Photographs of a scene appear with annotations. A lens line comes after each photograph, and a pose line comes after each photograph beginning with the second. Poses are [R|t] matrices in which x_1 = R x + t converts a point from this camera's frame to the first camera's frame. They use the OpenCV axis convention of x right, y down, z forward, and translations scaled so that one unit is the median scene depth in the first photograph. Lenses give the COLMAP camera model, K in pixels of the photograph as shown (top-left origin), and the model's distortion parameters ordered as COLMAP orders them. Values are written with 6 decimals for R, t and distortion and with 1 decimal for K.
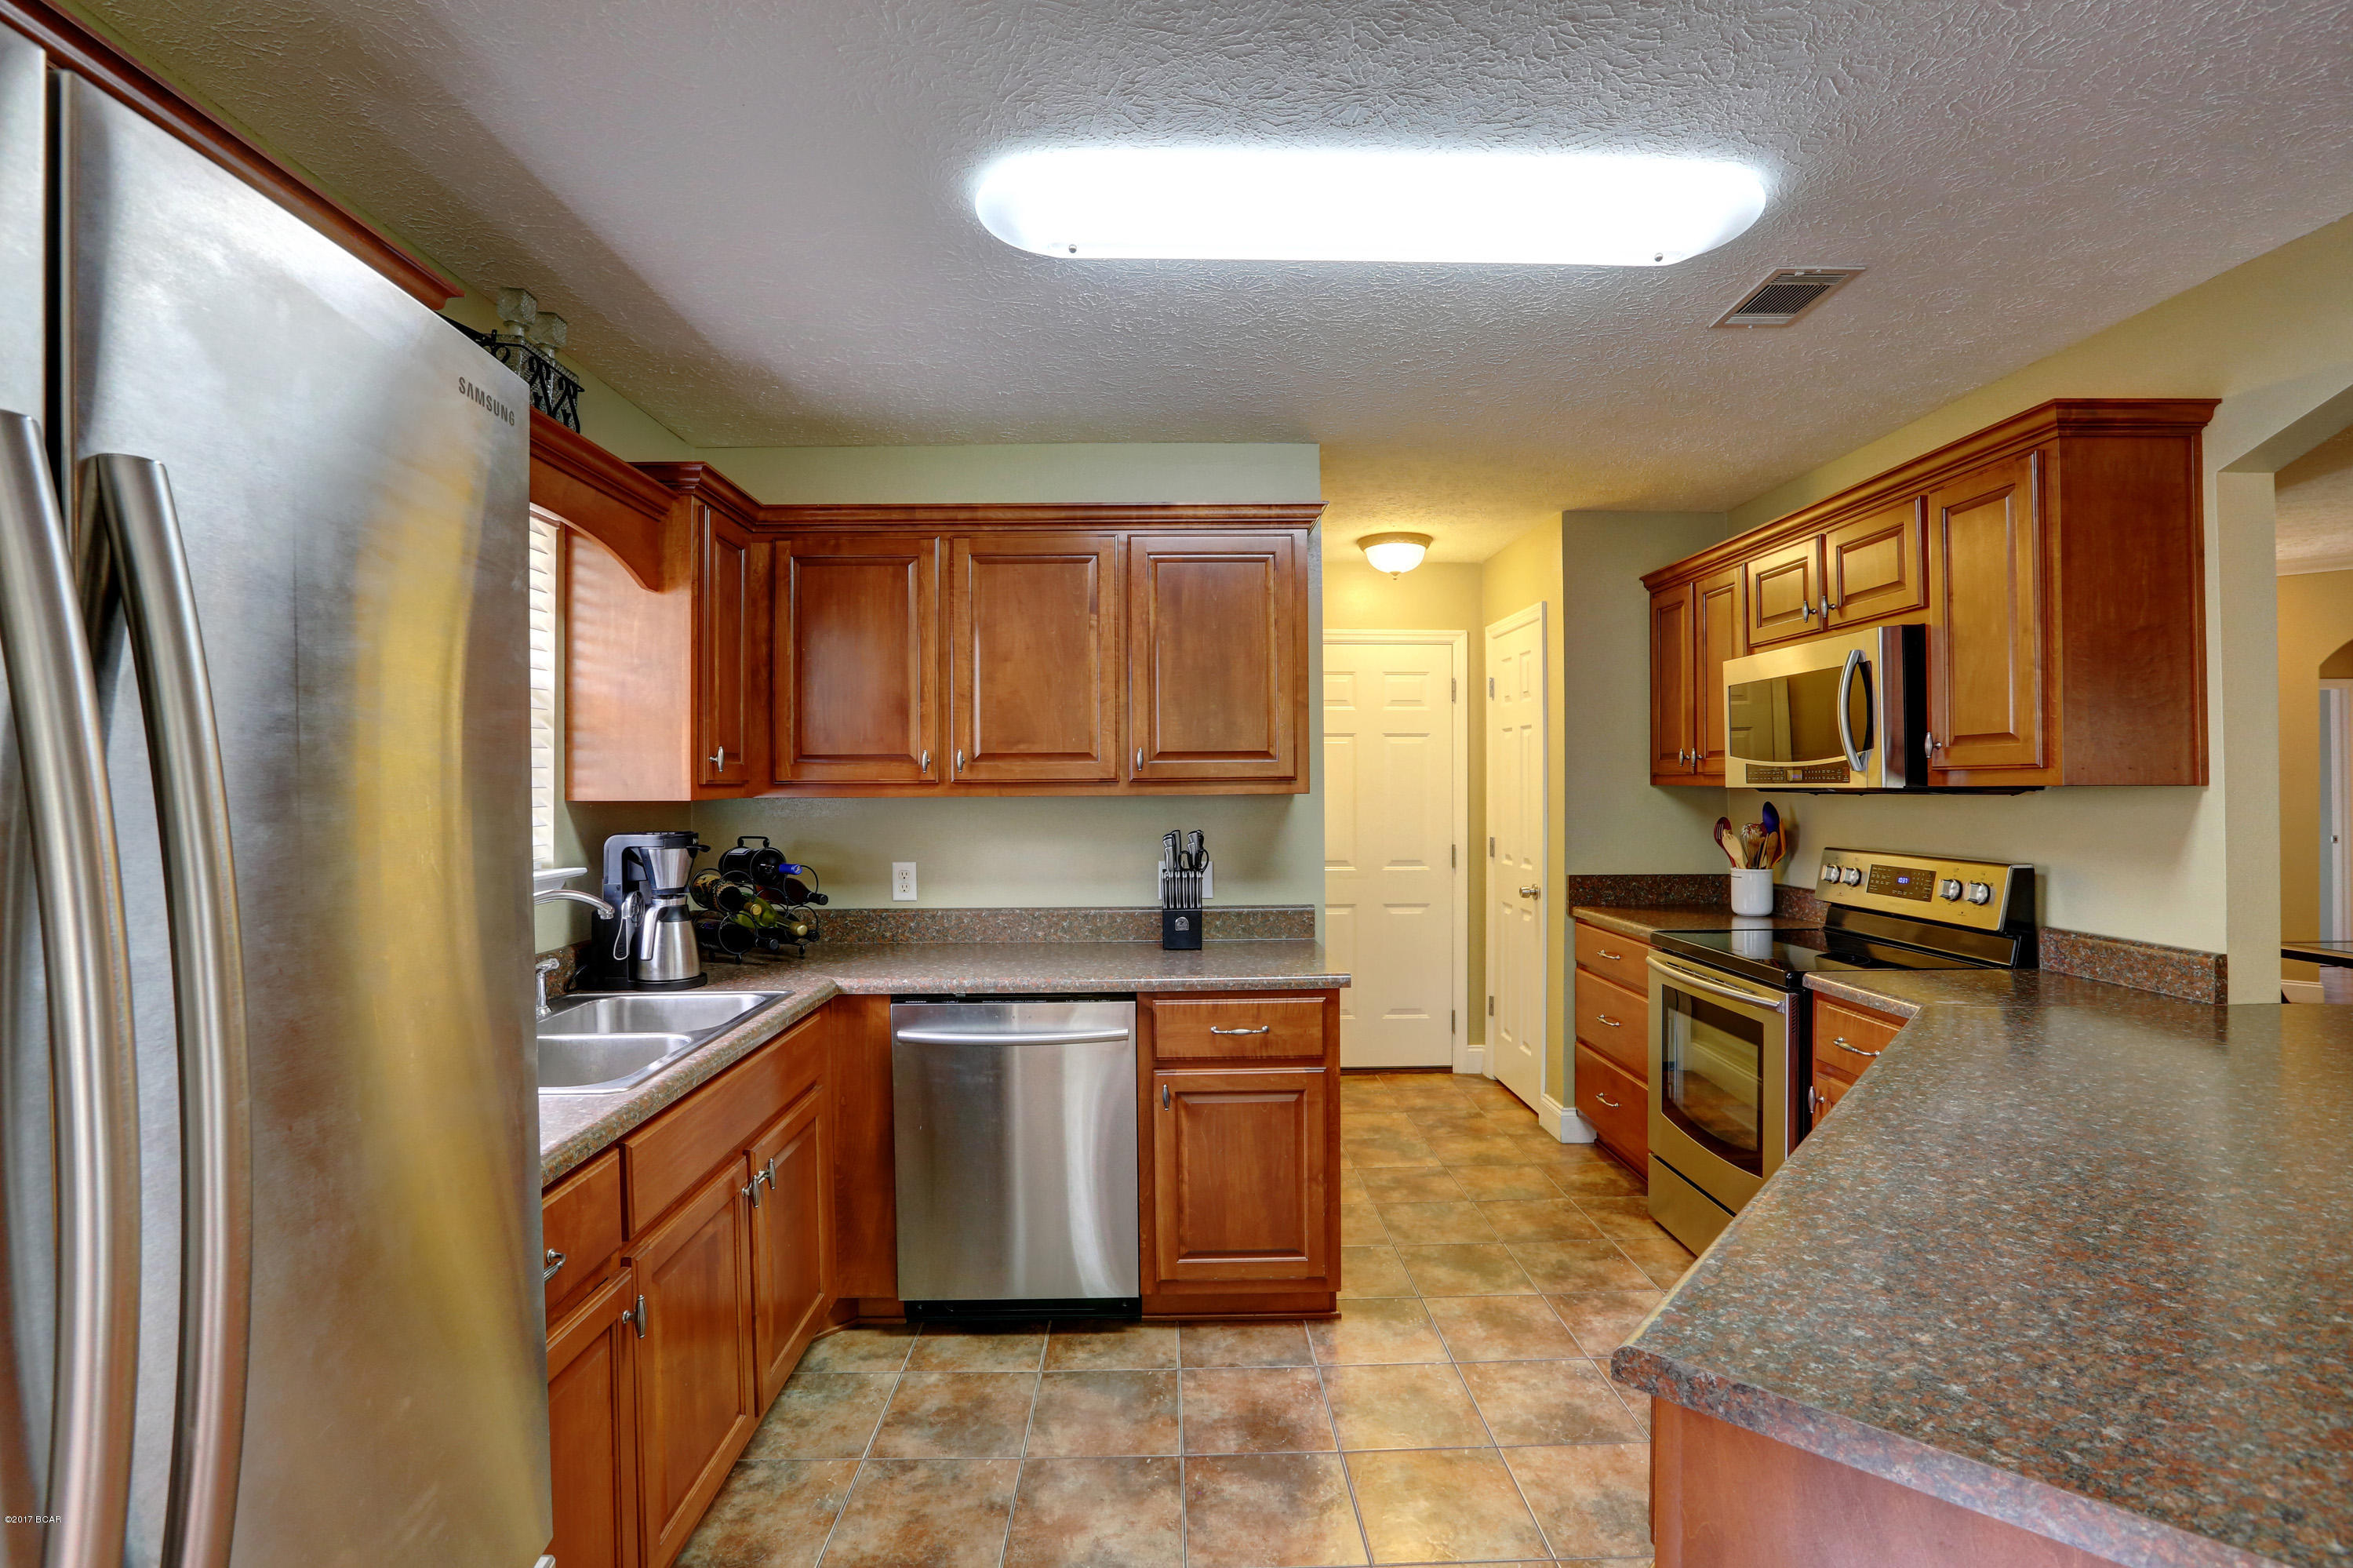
lens RADIAL K [[1074.4, 0, 1176.5], [0, 1074.4, 784.0], [0, 0, 1]] dist [-0.070827, 0.040292]
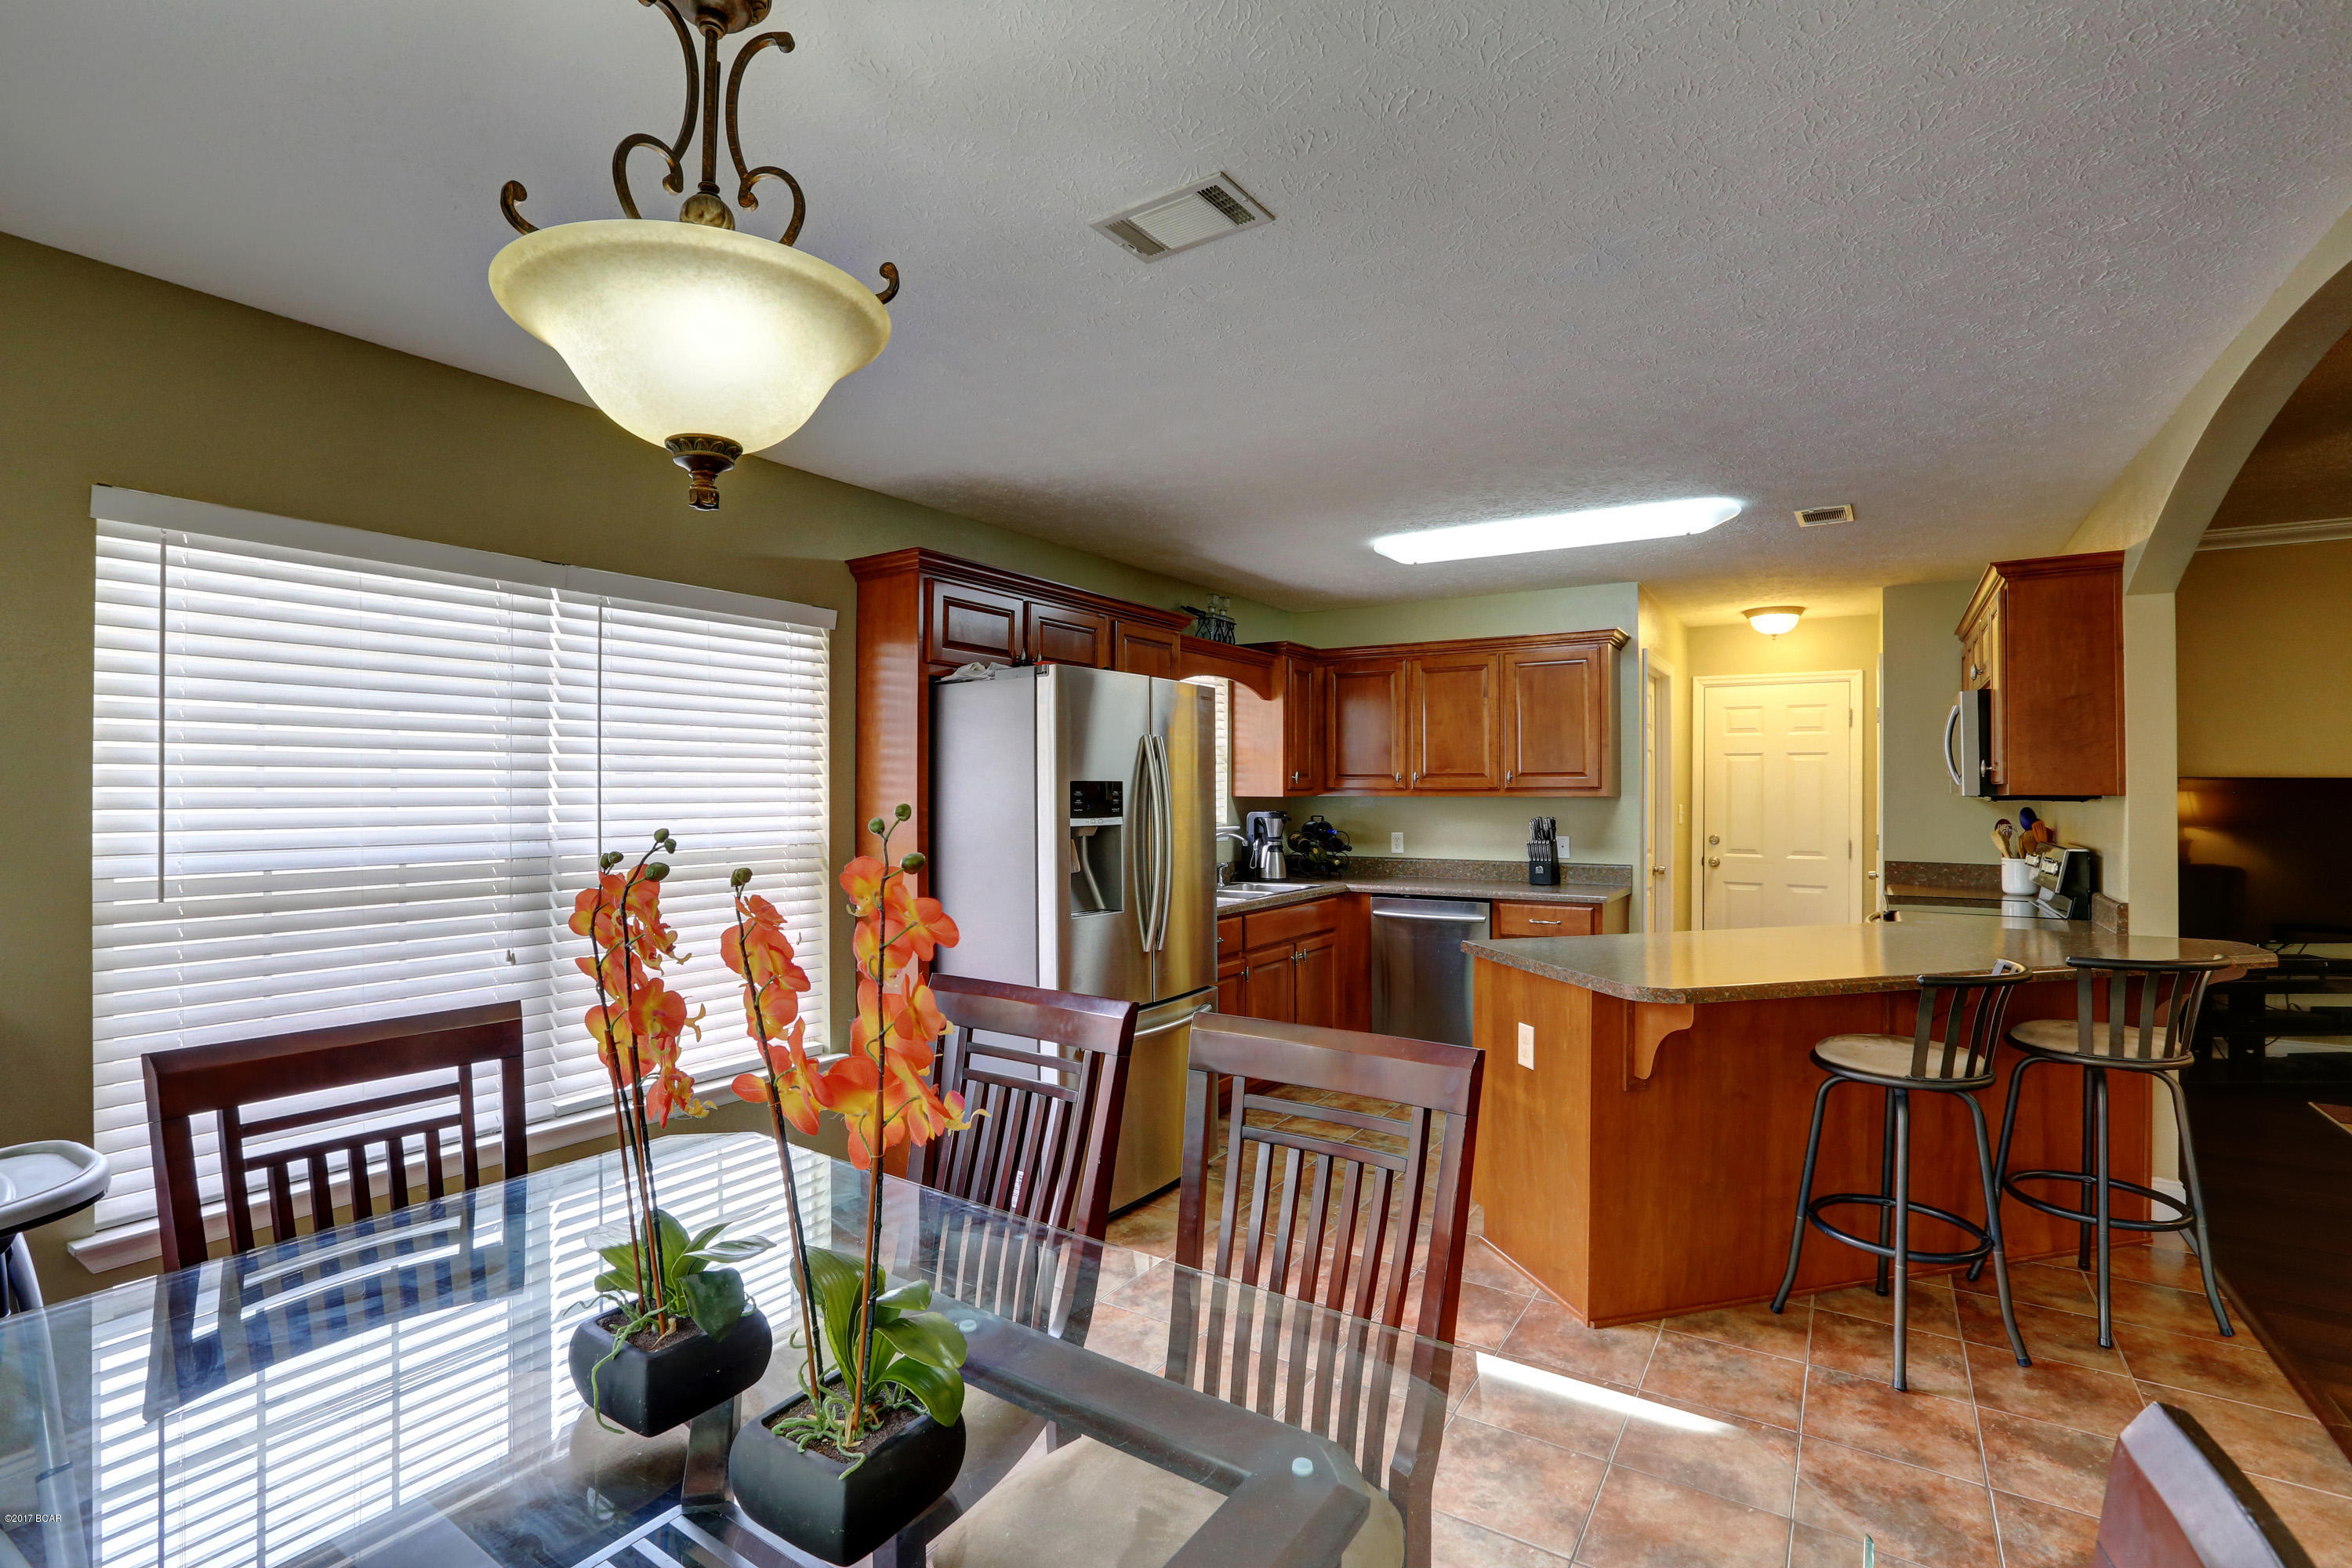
lens RADIAL K [[1073.9, 0, 1176.0], [0, 1073.9, 784.0], [0, 0, 1]] dist [-0.070827, 0.040292]
pose [[0.827262, 0.003521, -0.561805, 0.527692], [-0.006372, 0.999975, -0.003115, -0.001589], [0.561780, 0.006157, 0.827264, -0.834097]]
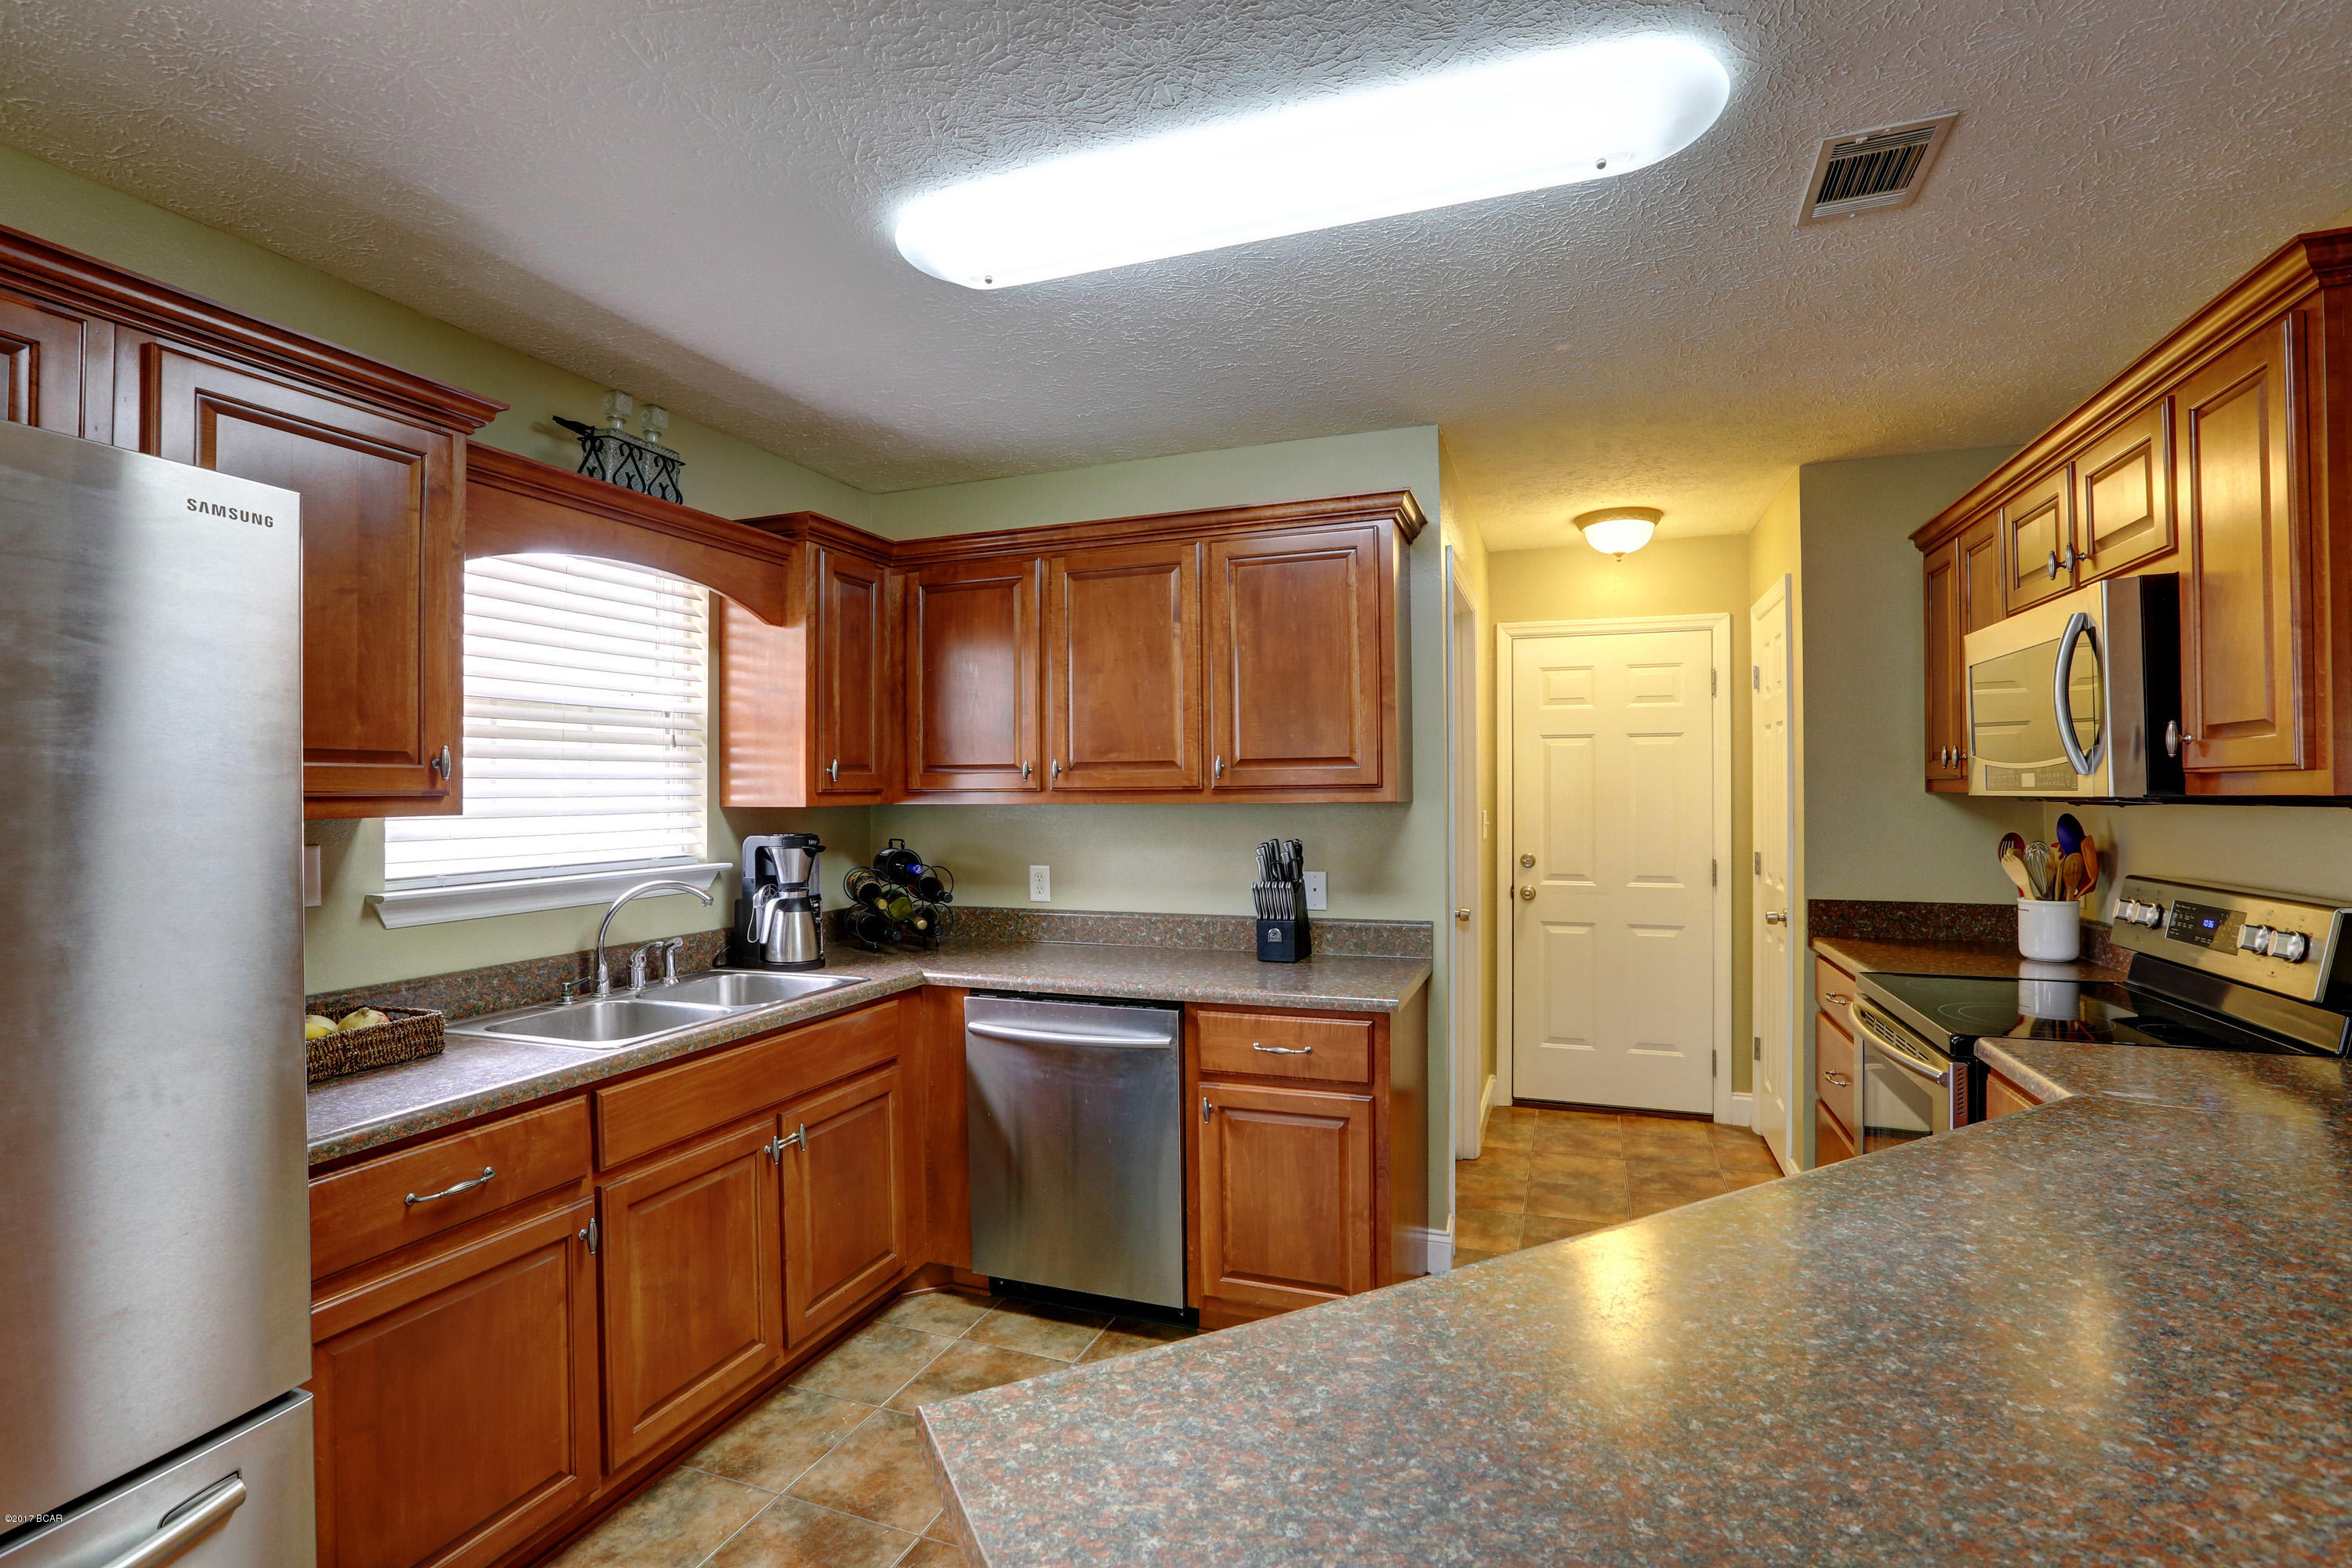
lens RADIAL K [[1073.9, 0, 1176.0], [0, 1073.9, 784.0], [0, 0, 1]] dist [-0.070827, 0.040292]
pose [[0.929471, -0.002787, -0.368886, 0.301268], [0.001177, 0.999989, -0.004590, -0.002817], [0.368894, 0.003832, 0.929464, 0.067926]]
